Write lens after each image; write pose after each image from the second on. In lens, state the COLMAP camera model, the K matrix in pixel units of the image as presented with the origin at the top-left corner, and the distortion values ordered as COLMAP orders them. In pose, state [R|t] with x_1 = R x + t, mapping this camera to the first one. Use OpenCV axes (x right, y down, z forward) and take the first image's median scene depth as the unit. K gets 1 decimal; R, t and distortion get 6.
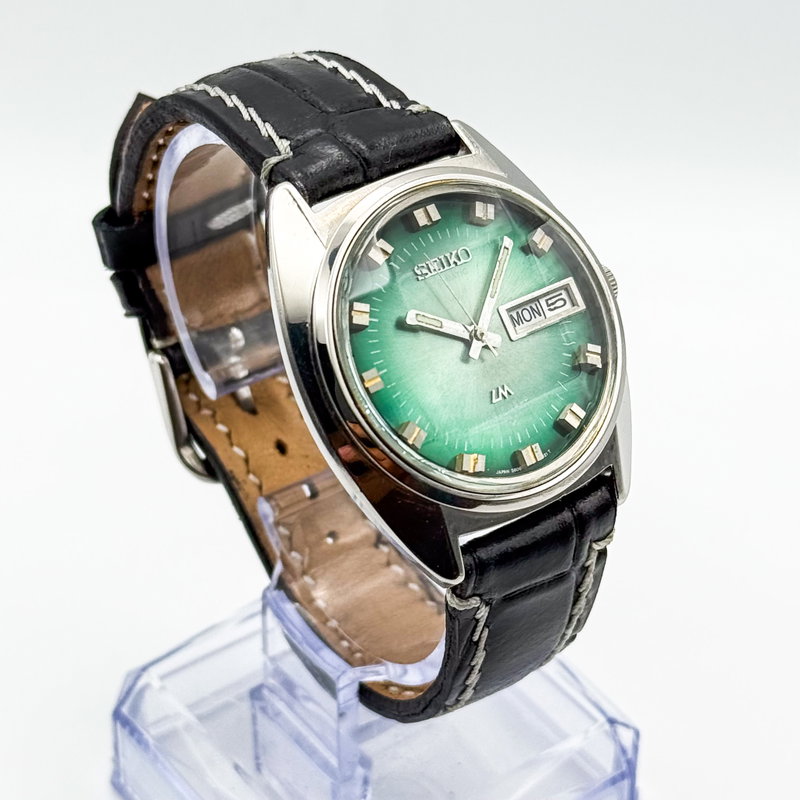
lens RADIAL K [[2407.7, 0, 400.0], [0, 2407.7, 400.0], [0, 0, 1]] dist [0.168218, 0.449421]
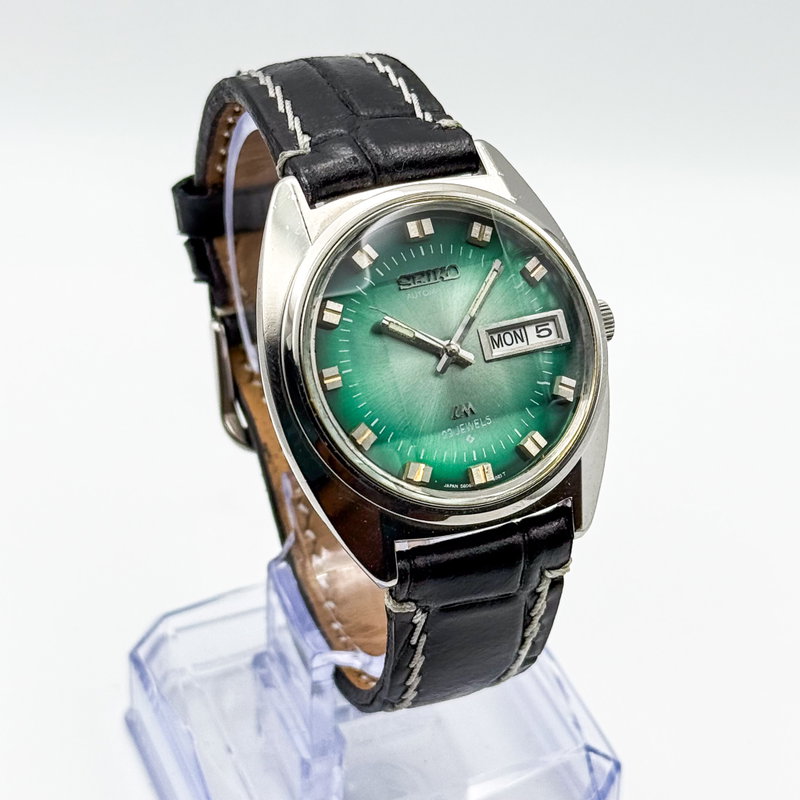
lens RADIAL K [[2407.7, 0, 400.0], [0, 2407.7, 400.0], [0, 0, 1]] dist [0.168218, 0.449421]
pose [[0.971048, 0.159714, -0.177645, 0.190360], [-0.157734, 0.987157, 0.025304, -0.027848], [0.179404, 0.003450, 0.983769, -0.011849]]
